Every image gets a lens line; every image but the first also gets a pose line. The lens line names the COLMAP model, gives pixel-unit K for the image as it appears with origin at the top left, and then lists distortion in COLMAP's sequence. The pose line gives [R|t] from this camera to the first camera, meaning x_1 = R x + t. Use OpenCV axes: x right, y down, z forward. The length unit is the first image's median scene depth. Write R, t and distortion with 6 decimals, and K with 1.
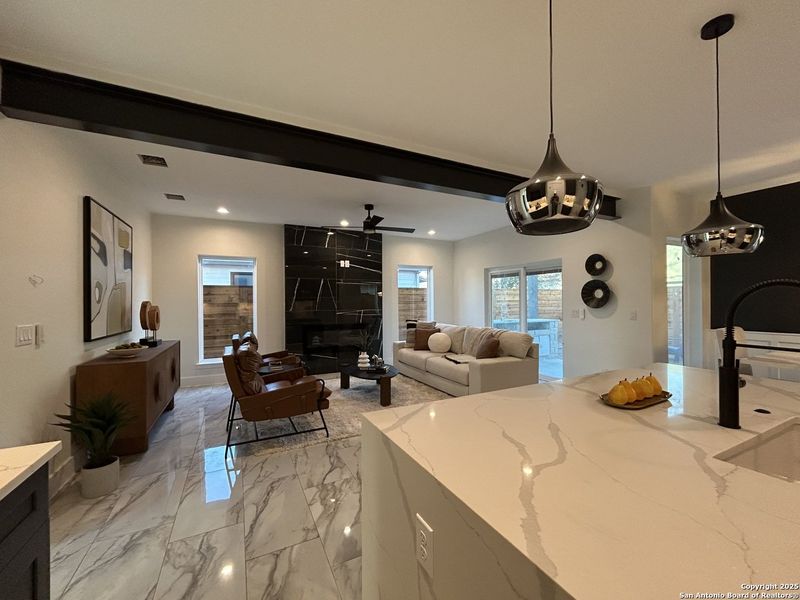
lens RADIAL K [[327.5, 0, 397.5], [0, 327.5, 300.1], [0, 0, 1]] dist [0.000688, 0.000315]
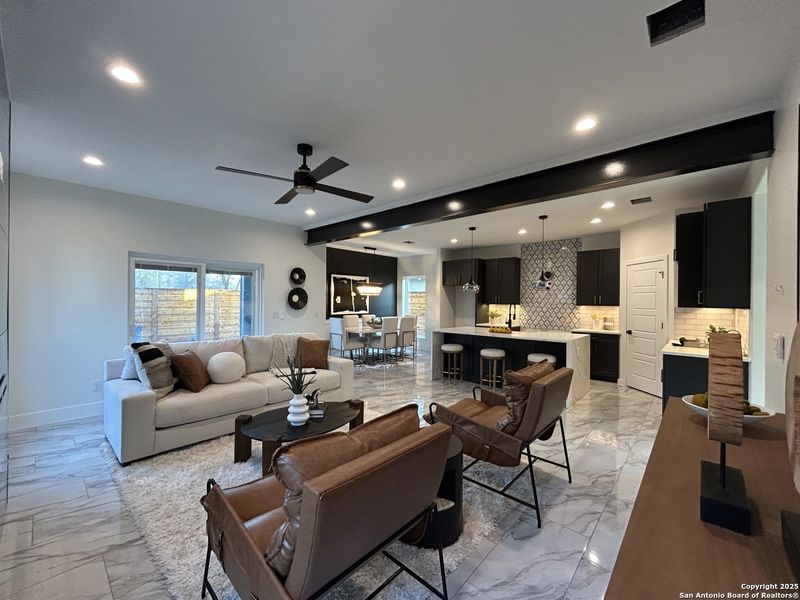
lens RADIAL K [[327.5, 0, 400.9], [0, 327.5, 299.8], [0, 0, 1]] dist [0.000688, 0.000315]
pose [[-0.368343, 0.007760, 0.929657, -0.700580], [-0.010652, 0.999864, -0.012566, -0.002196], [-0.929629, -0.014531, -0.368211, 1.034791]]
